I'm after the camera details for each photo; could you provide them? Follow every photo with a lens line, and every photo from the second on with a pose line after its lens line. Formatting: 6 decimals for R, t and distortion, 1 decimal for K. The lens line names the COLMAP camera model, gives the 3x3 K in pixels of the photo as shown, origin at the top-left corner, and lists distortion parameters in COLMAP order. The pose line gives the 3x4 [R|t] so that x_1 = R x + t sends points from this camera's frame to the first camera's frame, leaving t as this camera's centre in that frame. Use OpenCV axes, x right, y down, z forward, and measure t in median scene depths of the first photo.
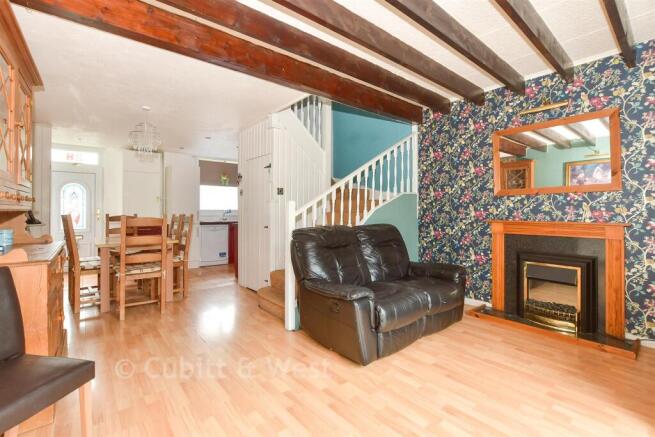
lens RADIAL K [[291.7, 0, 346.0], [0, 291.7, 209.6], [0, 0, 1]] dist [-0.003887, -0.000266]
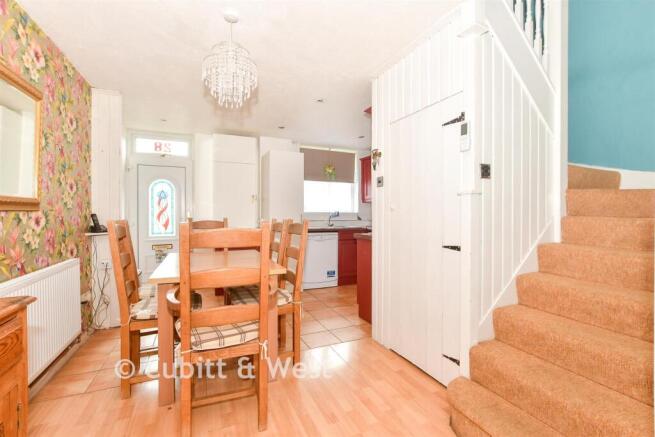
lens RADIAL K [[291.7, 0, 328.4], [0, 291.7, 217.3], [0, 0, 1]] dist [-0.003887, -0.000266]
pose [[0.947228, 0.002708, -0.320548, -0.243373], [0.002426, 0.999875, 0.015615, 0.001433], [0.320550, -0.015568, 0.947104, 0.381676]]
